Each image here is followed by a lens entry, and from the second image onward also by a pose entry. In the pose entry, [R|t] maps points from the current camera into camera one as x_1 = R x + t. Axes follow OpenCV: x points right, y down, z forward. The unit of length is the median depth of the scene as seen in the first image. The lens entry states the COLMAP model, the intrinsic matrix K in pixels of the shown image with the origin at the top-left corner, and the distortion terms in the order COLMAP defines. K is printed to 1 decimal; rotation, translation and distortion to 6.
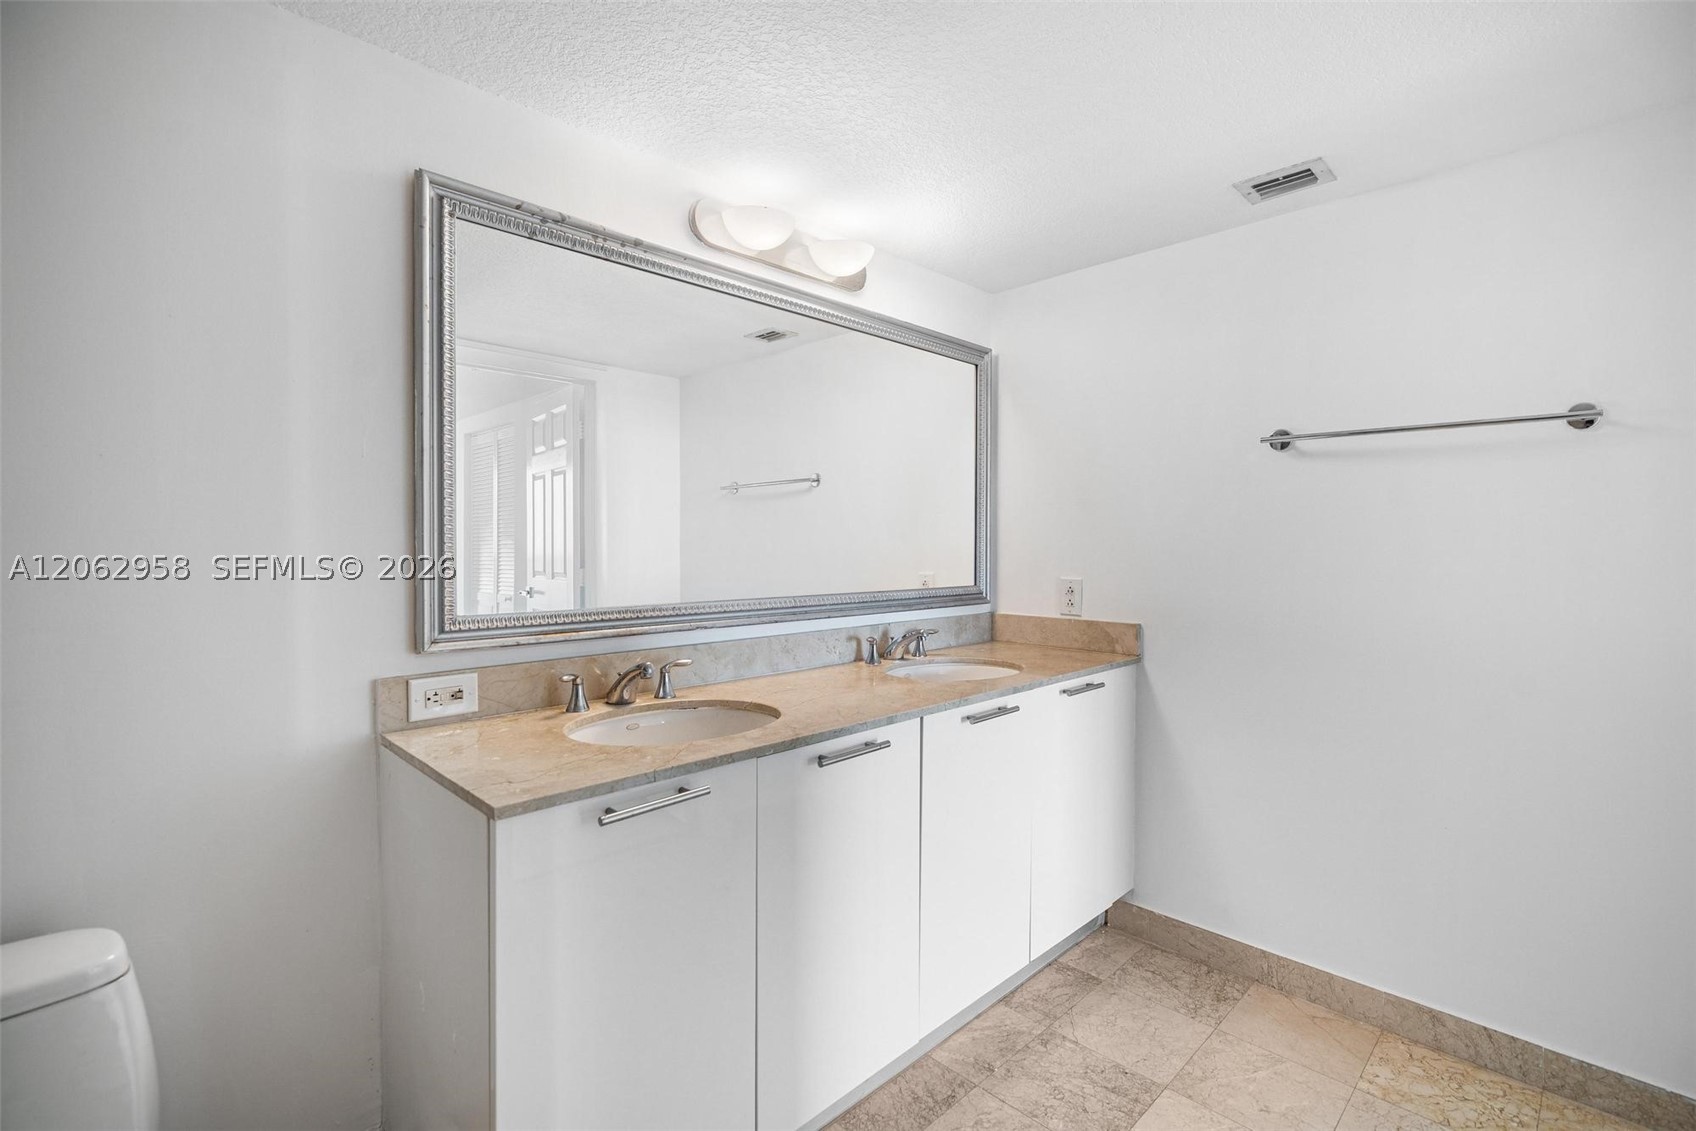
lens RADIAL K [[756.6, 0, 848.0], [0, 756.6, 565.5], [0, 0, 1]] dist [-0.003924, 0.000672]
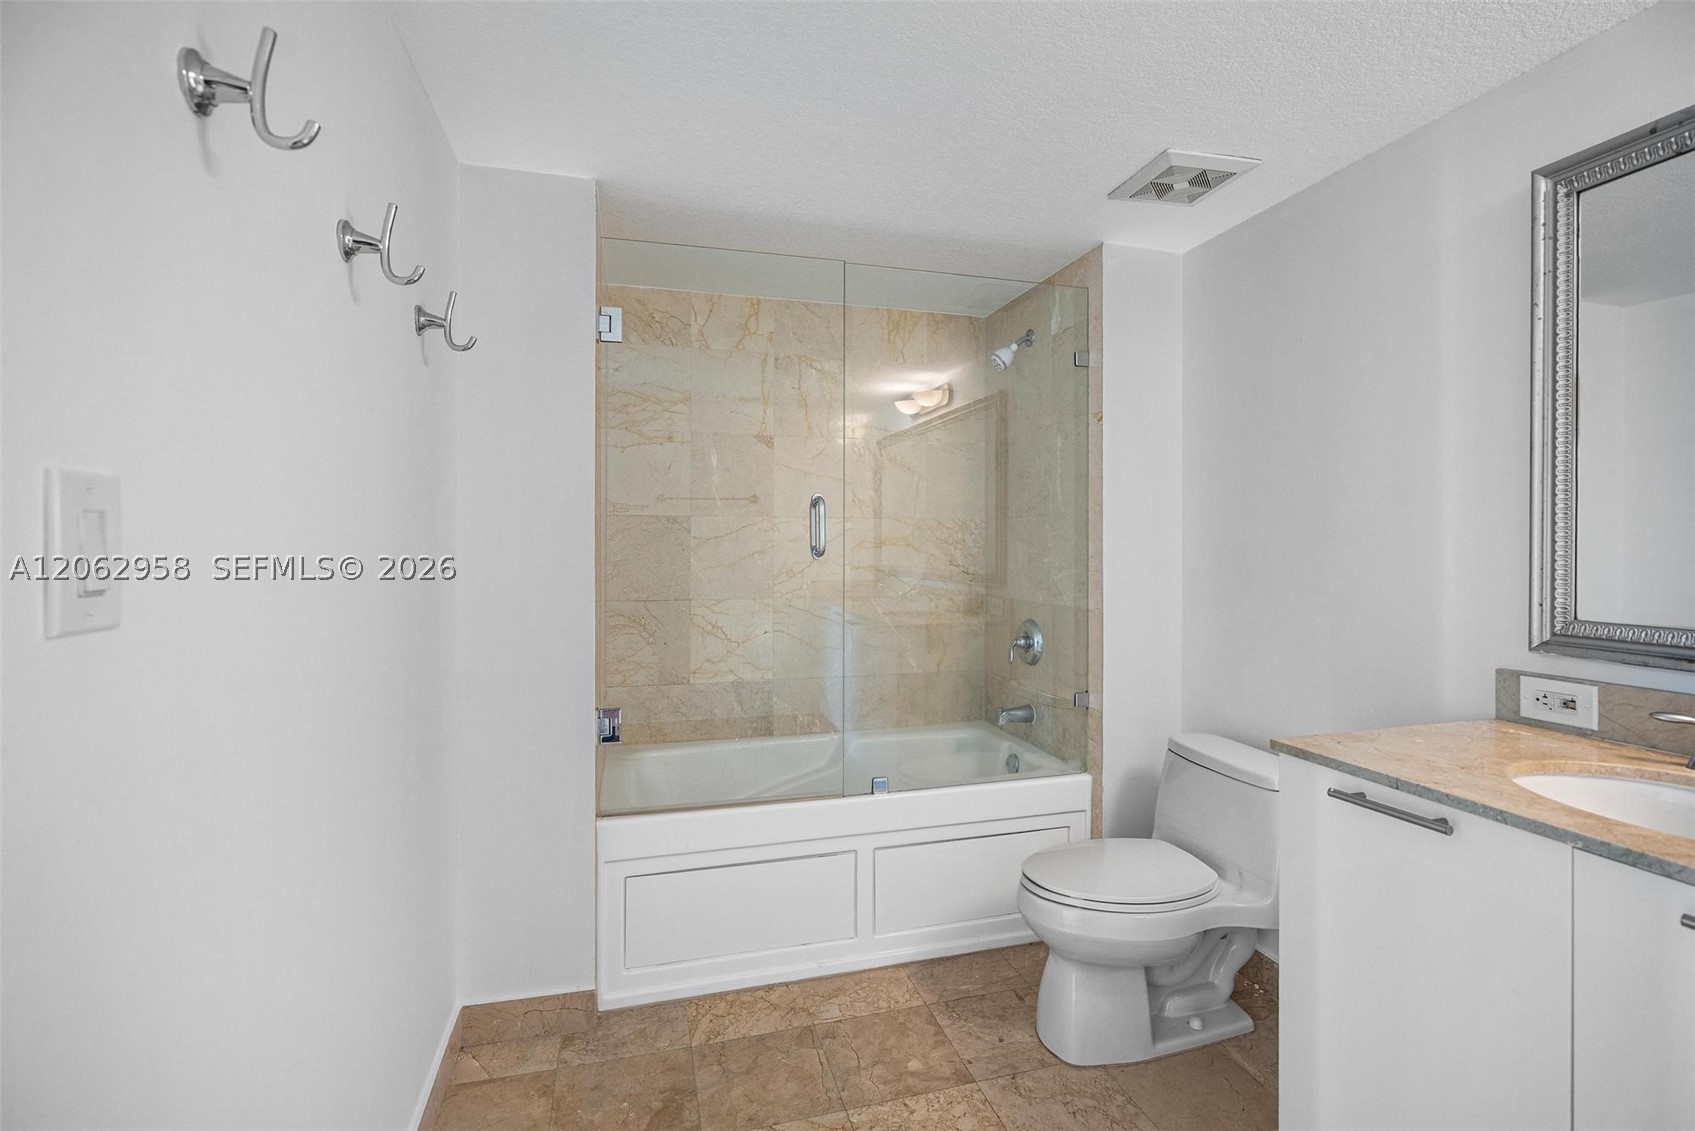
lens RADIAL K [[802.2, 0, 843.5], [0, 802.2, 539.0], [0, 0, 1]] dist [0.002434, 0.000840]
pose [[-0.494992, -0.004750, -0.868885, 0.760652], [-0.016392, 0.999858, 0.003873, -0.021364], [0.868743, 0.016160, -0.494999, 0.681081]]
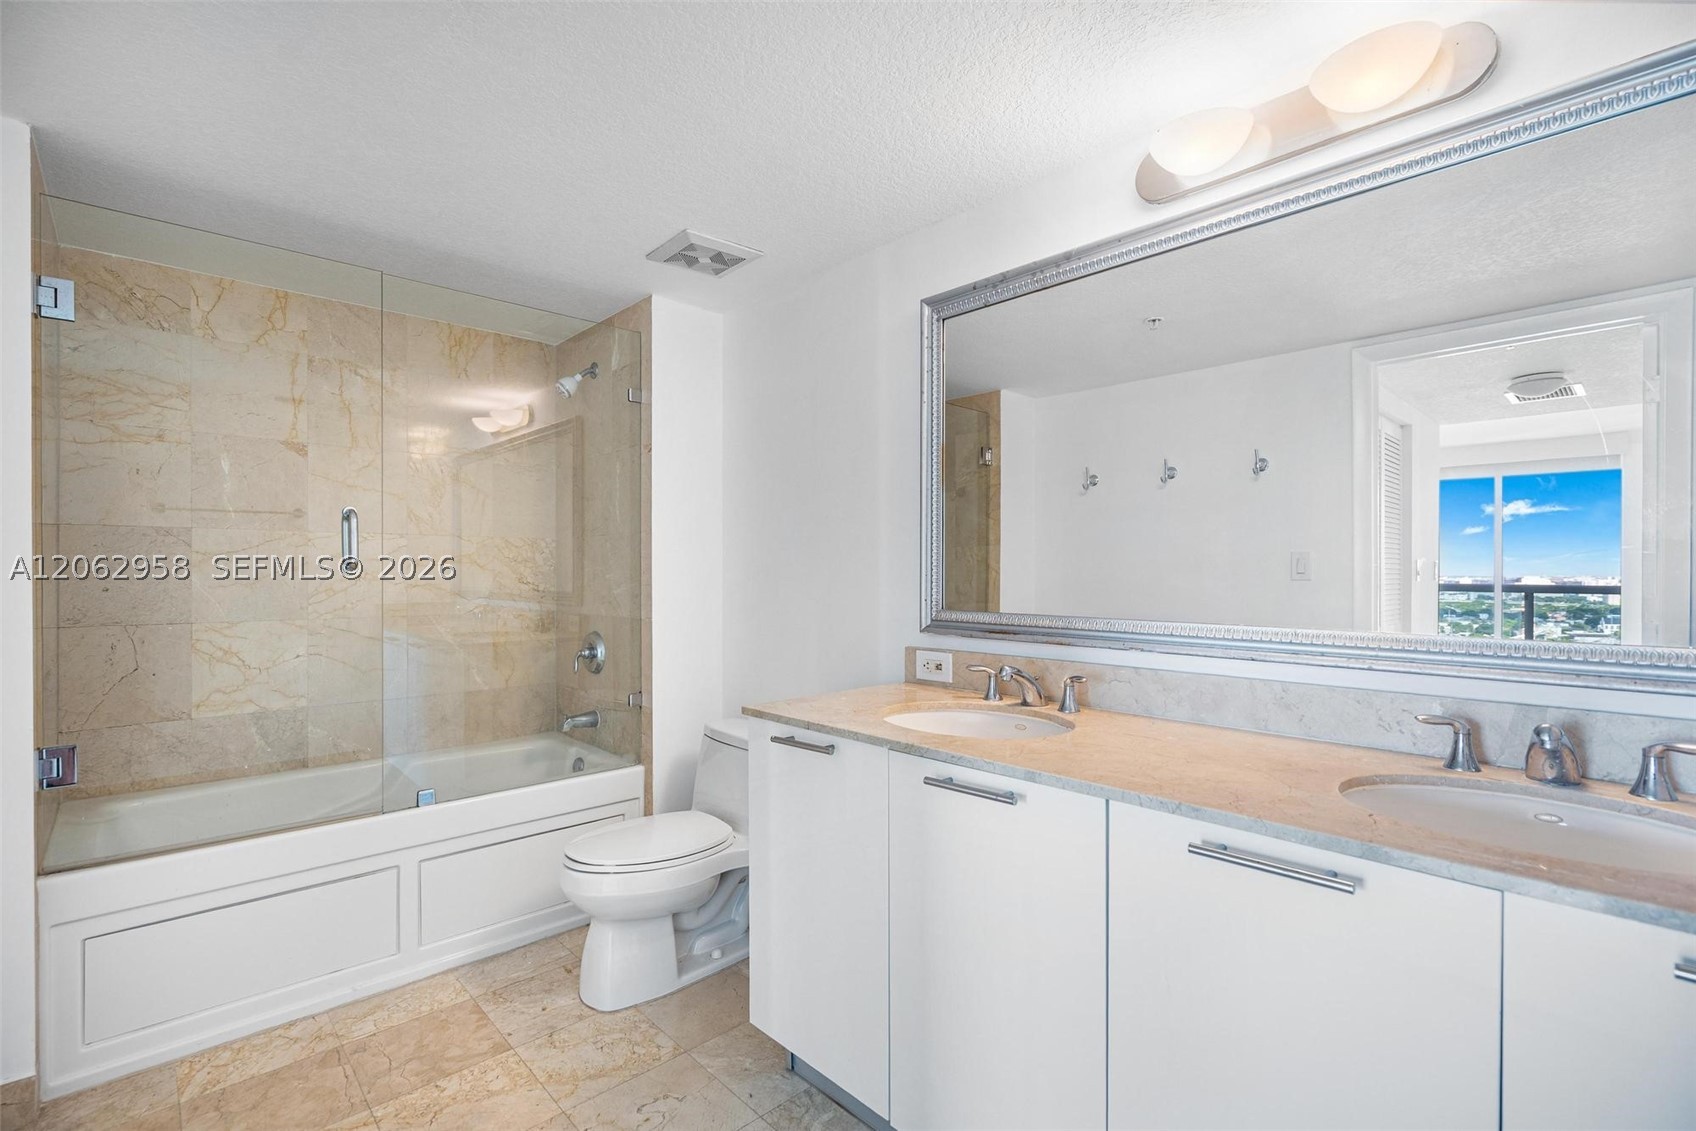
lens RADIAL K [[783.1, 0, 852.4], [0, 783.1, 571.7], [0, 0, 1]] dist [0.001211, 0.001192]
pose [[-0.030598, 0.003805, -0.999525, 0.875255], [-0.019438, 0.999801, 0.004401, -0.005285], [0.999343, 0.019564, -0.030518, 0.847430]]
